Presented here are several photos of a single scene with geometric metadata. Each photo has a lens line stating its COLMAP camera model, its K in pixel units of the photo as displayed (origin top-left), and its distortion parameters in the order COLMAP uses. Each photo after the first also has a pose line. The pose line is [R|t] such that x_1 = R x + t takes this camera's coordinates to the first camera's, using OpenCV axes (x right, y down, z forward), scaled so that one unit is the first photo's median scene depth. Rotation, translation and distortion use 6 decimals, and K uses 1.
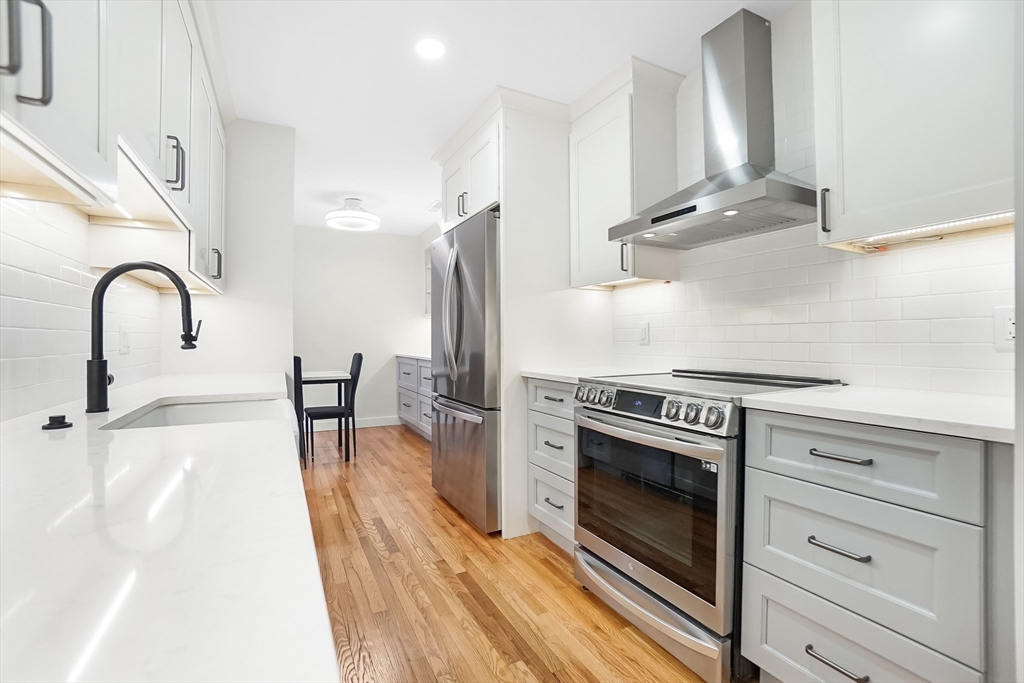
lens RADIAL K [[459.7, 0, 512.0], [0, 459.7, 341.5], [0, 0, 1]] dist [-0.001120, 0.000593]
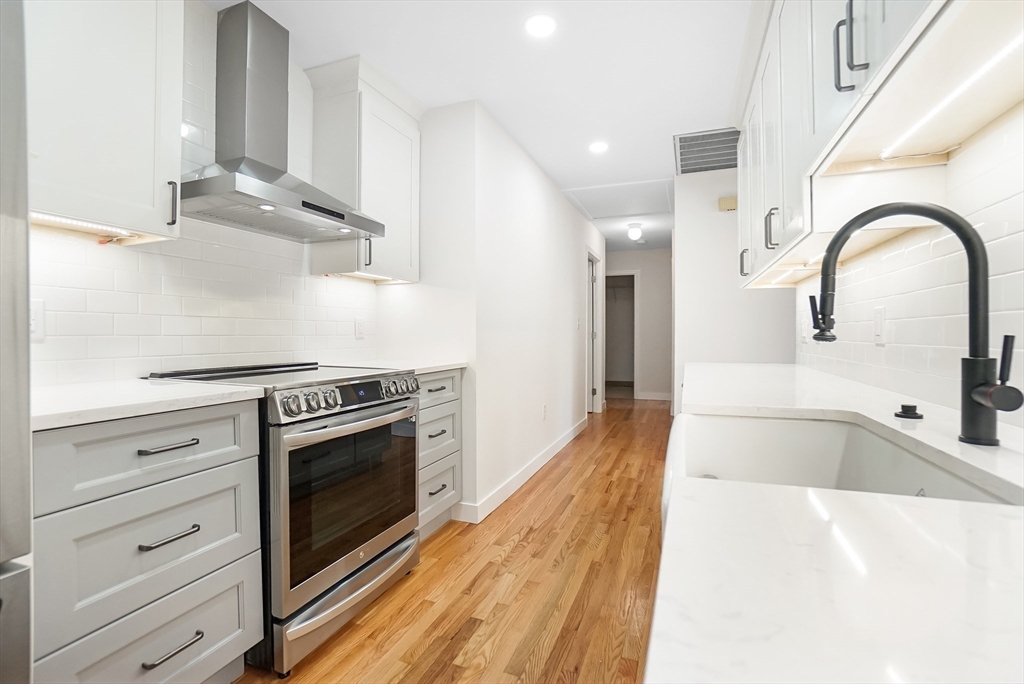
lens RADIAL K [[466.0, 0, 512.9], [0, 466.0, 331.1], [0, 0, 1]] dist [-0.000367, 0.000125]
pose [[-0.658665, 0.009482, 0.752377, -0.735503], [0.003732, 0.999949, -0.009335, 0.005306], [-0.752427, -0.003341, -0.658667, 1.416338]]
